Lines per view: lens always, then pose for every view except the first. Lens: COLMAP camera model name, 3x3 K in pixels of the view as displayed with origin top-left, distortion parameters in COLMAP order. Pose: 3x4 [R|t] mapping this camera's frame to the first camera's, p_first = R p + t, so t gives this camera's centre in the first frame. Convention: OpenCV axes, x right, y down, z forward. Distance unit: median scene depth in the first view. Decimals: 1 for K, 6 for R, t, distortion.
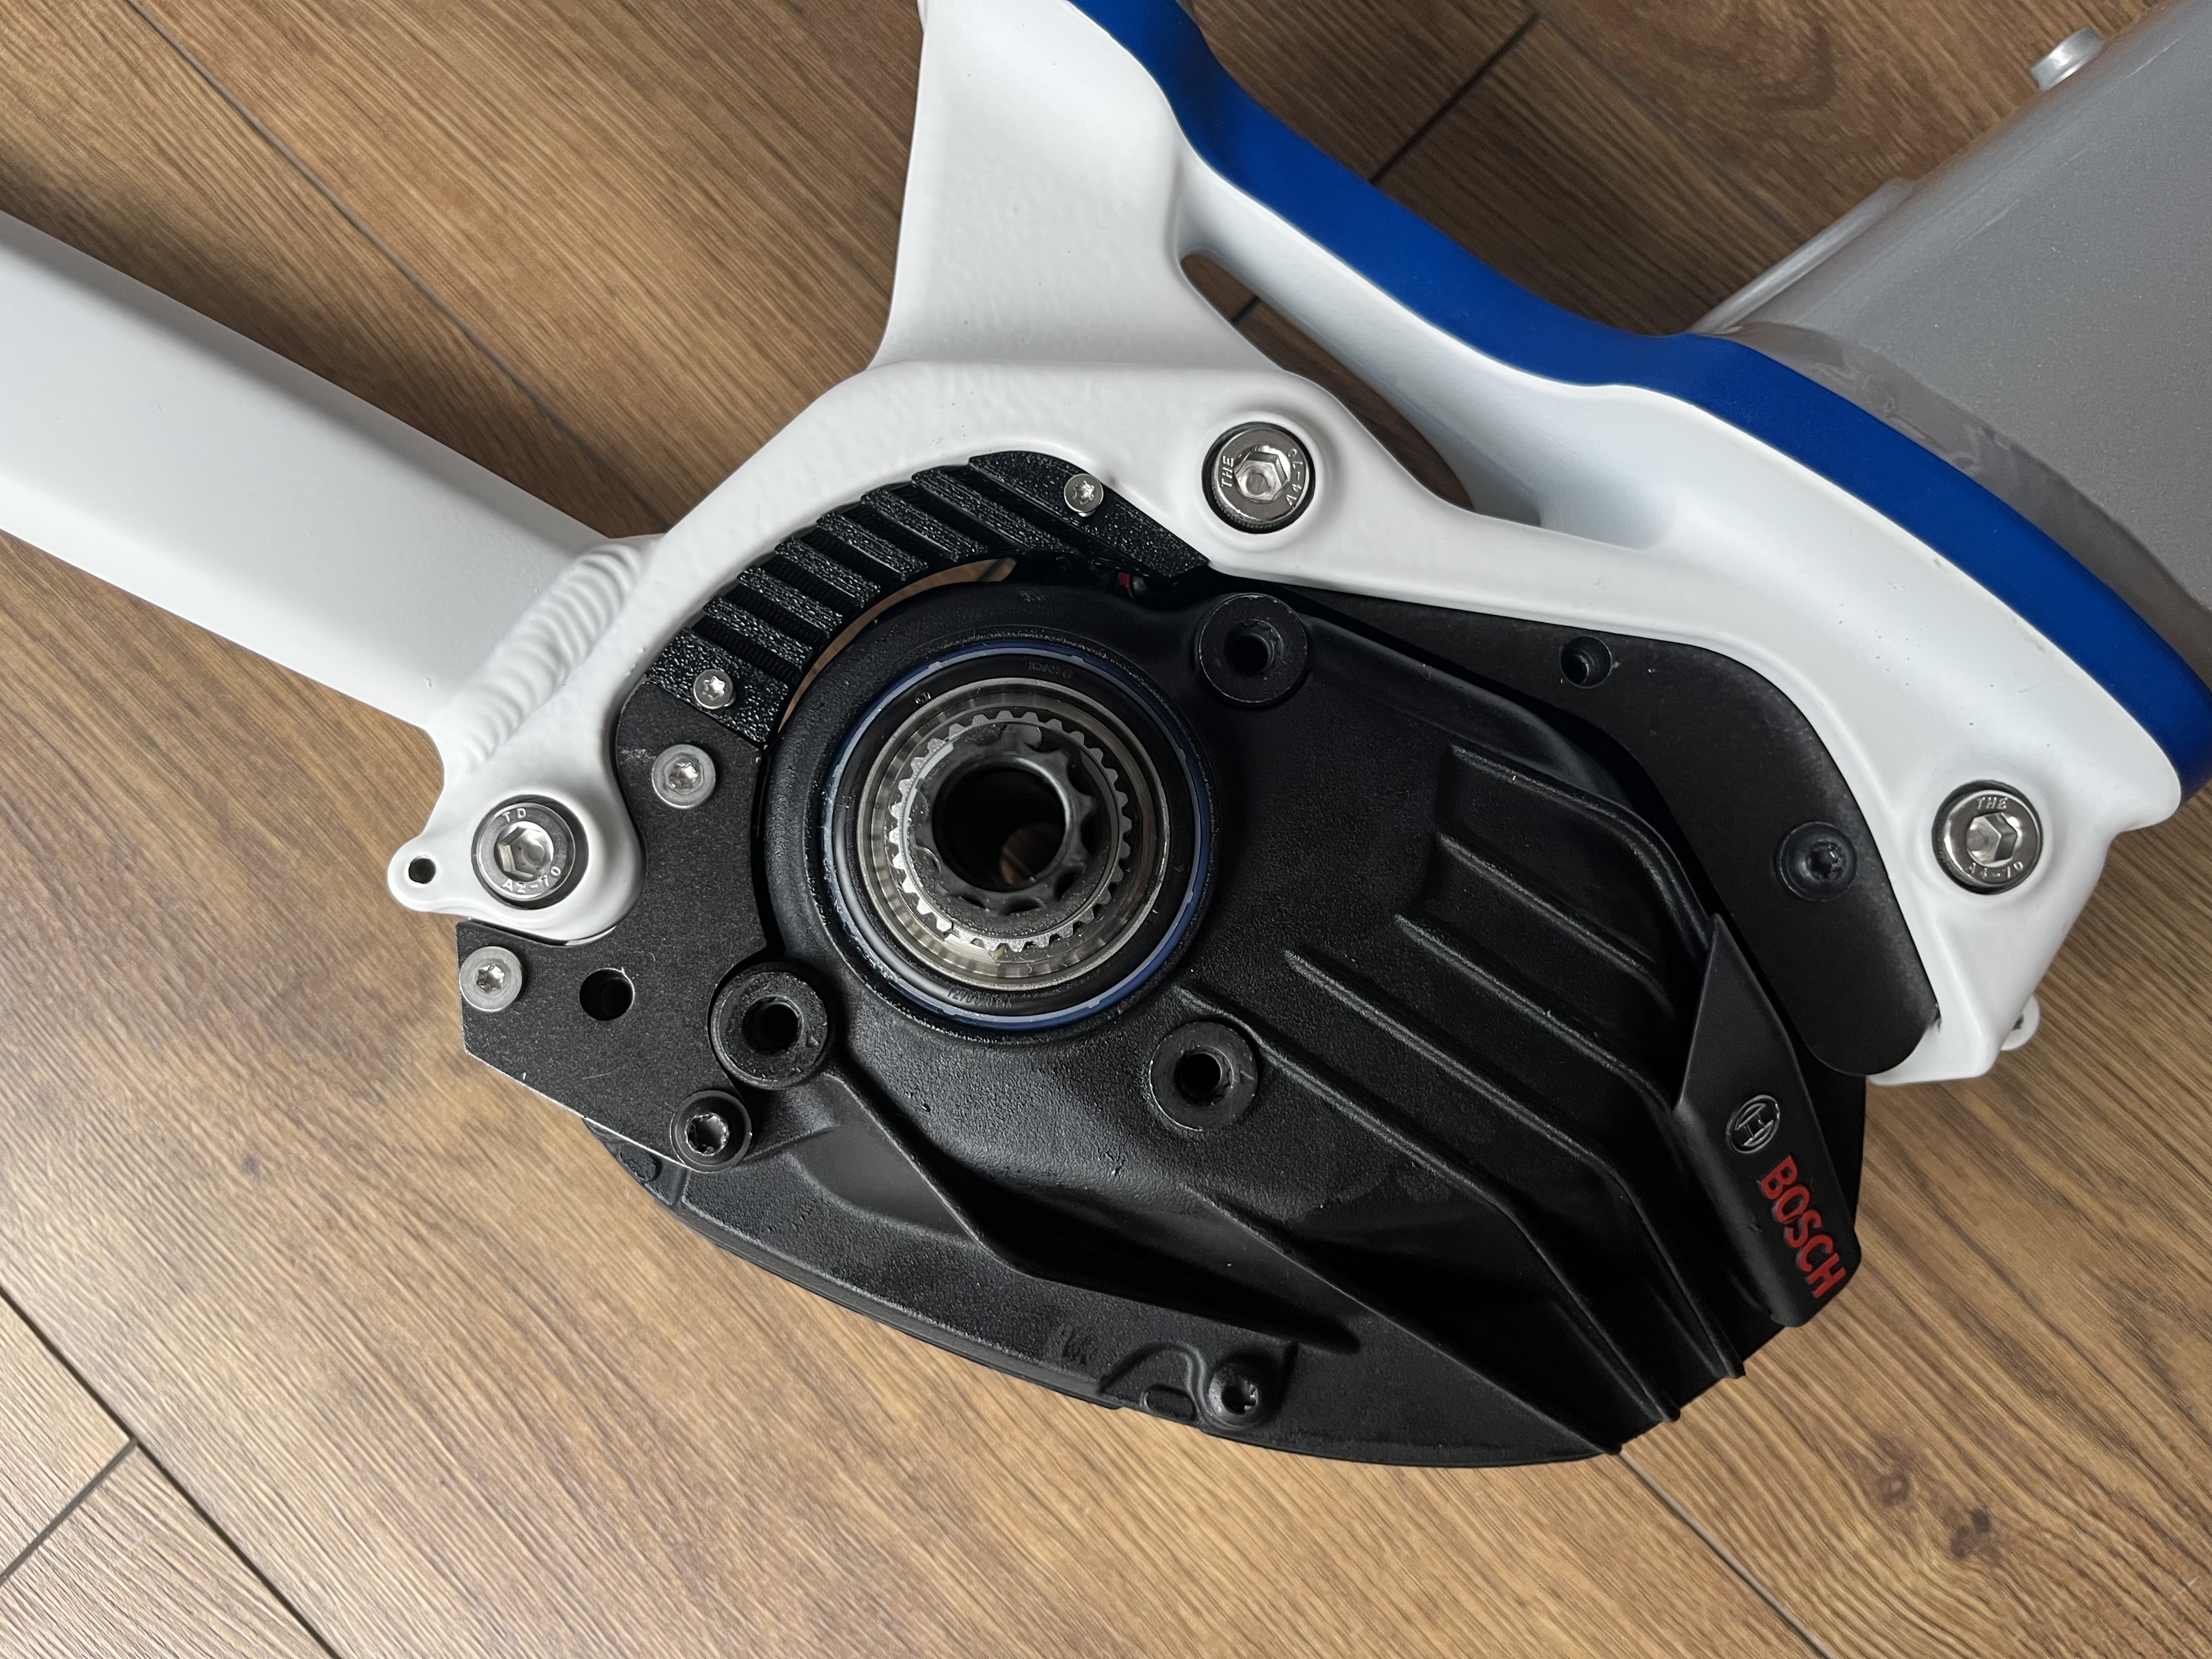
lens RADIAL K [[1787.6, 0, 1130.8], [0, 1787.6, 828.8], [0, 0, 1]] dist [0.092141, -0.176281]
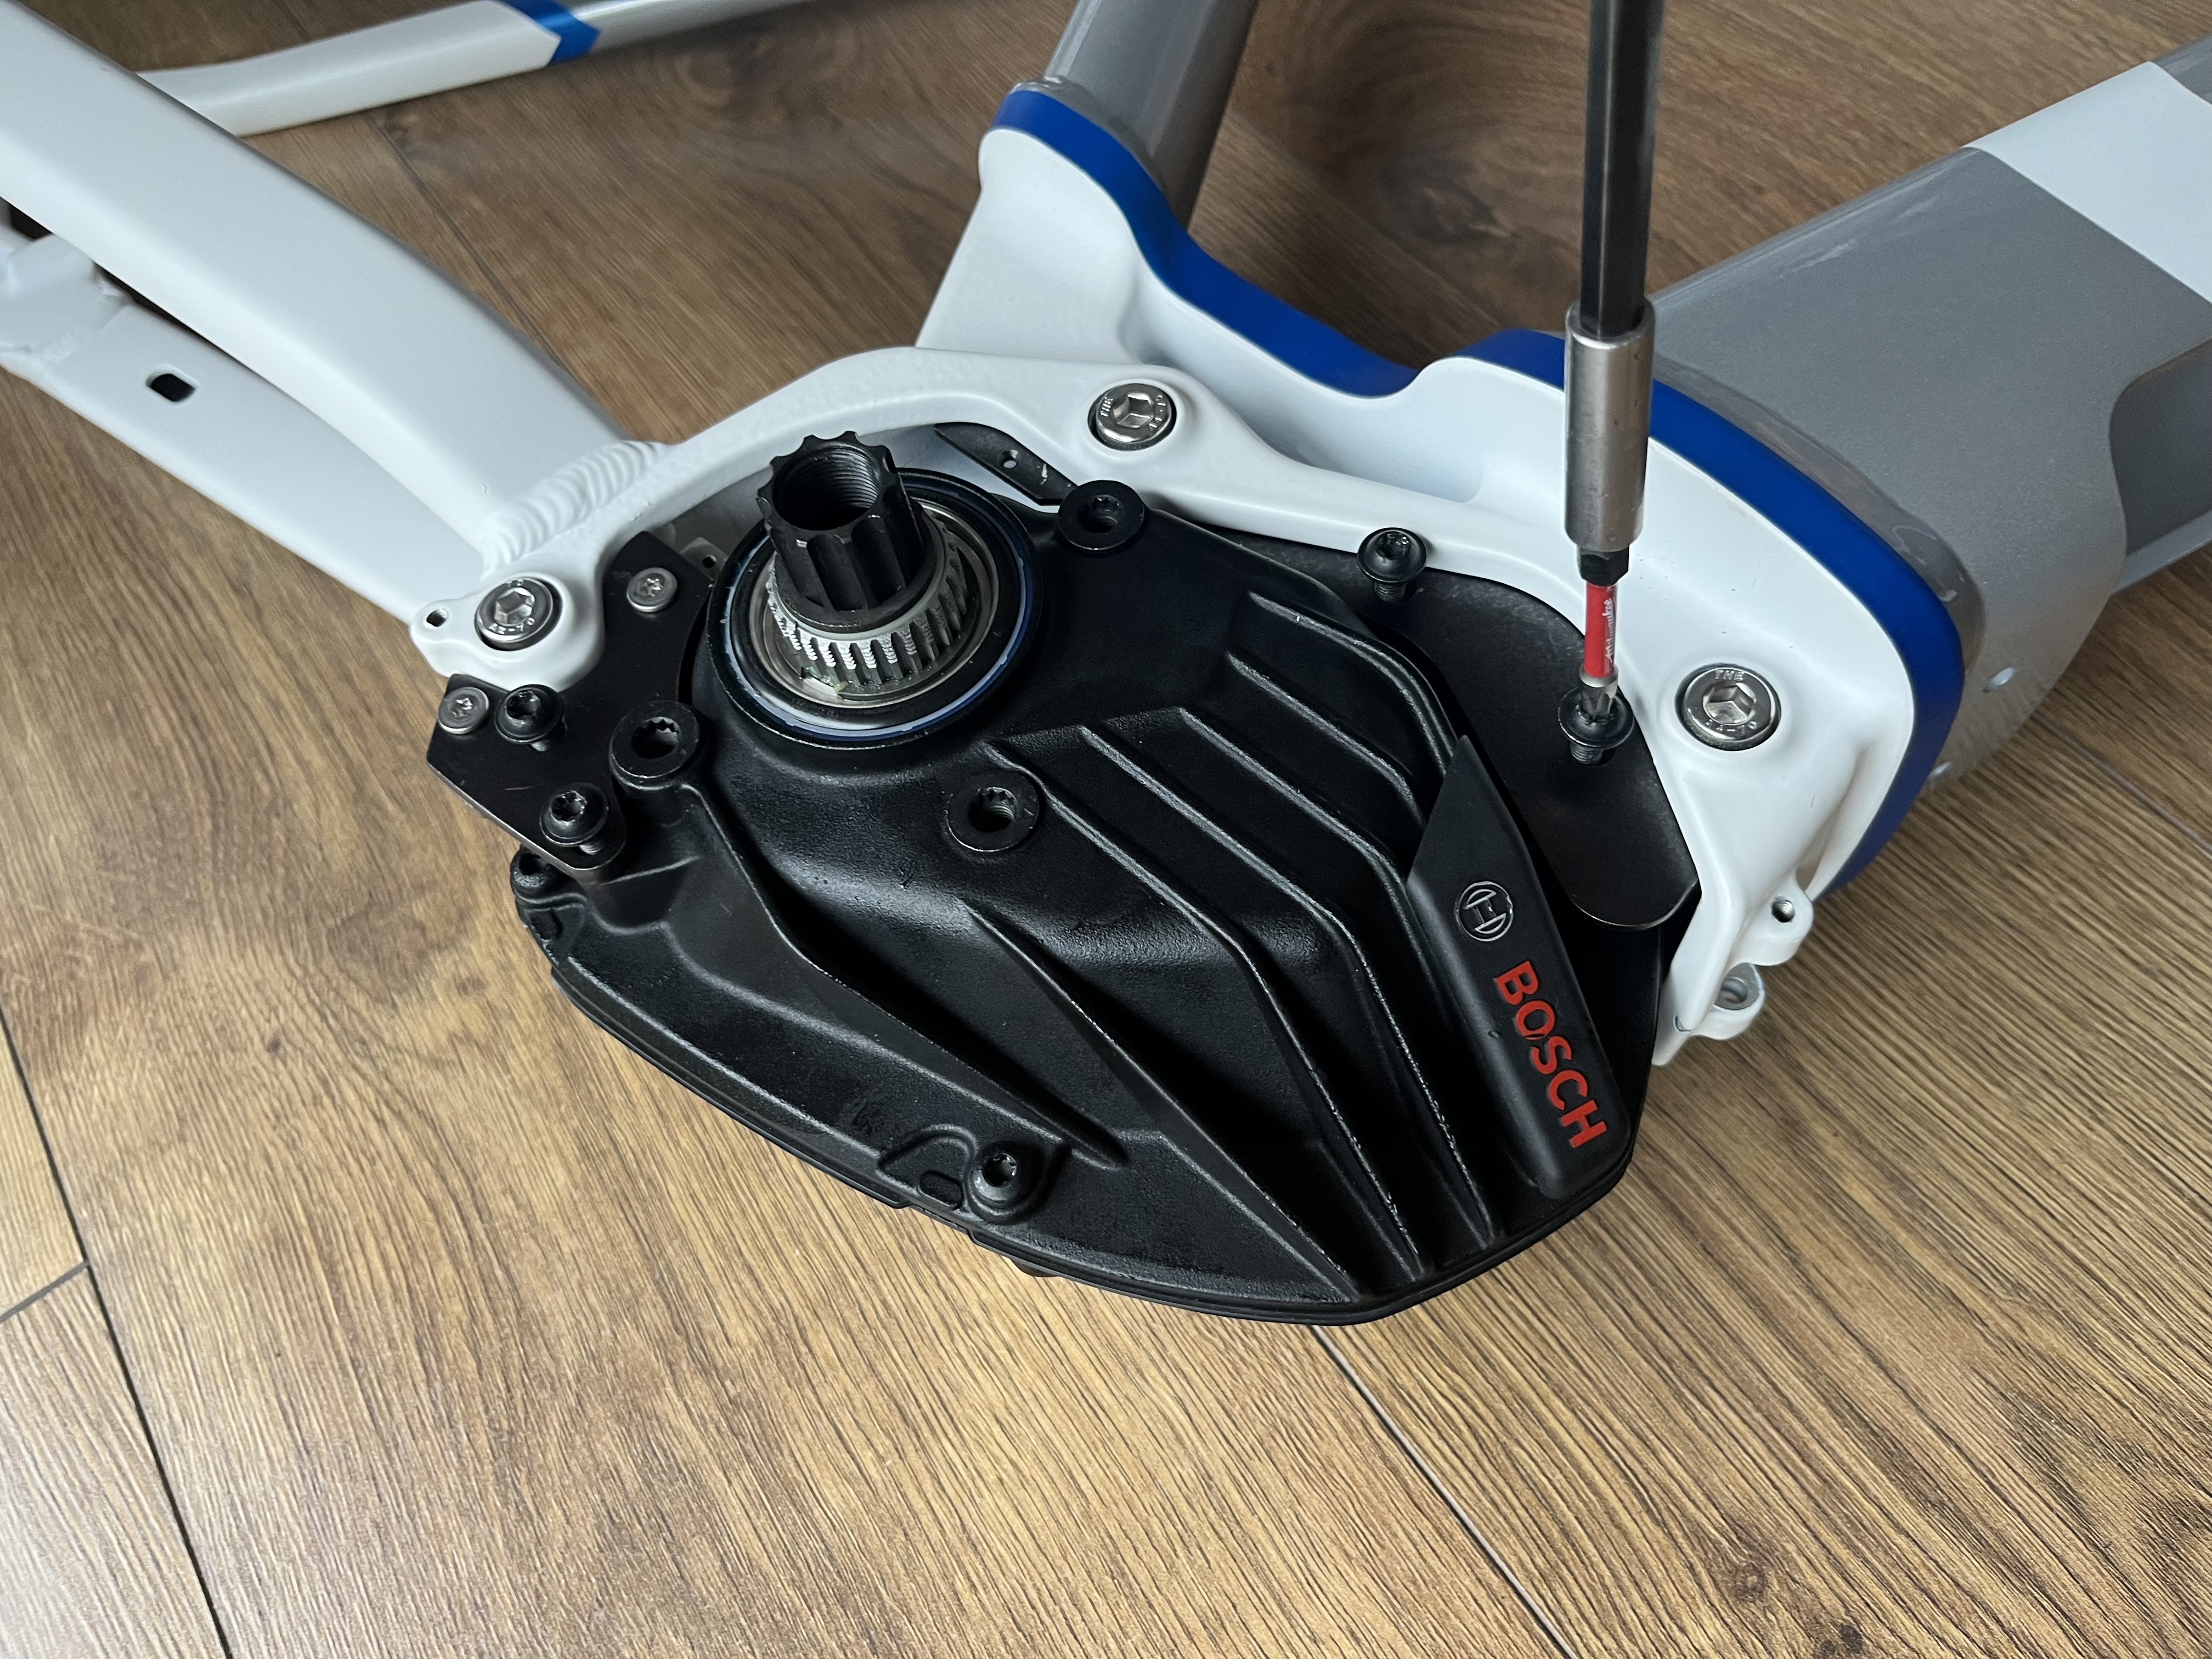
lens RADIAL K [[1687.5, 0, 1105.8], [0, 1687.5, 844.0], [0, 0, 1]] dist [0.075354, -0.129249]
pose [[0.974512, 0.102094, -0.199757, 0.240780], [-0.174310, 0.905127, -0.387764, 0.411427], [0.141217, 0.412700, 0.899853, 0.046636]]
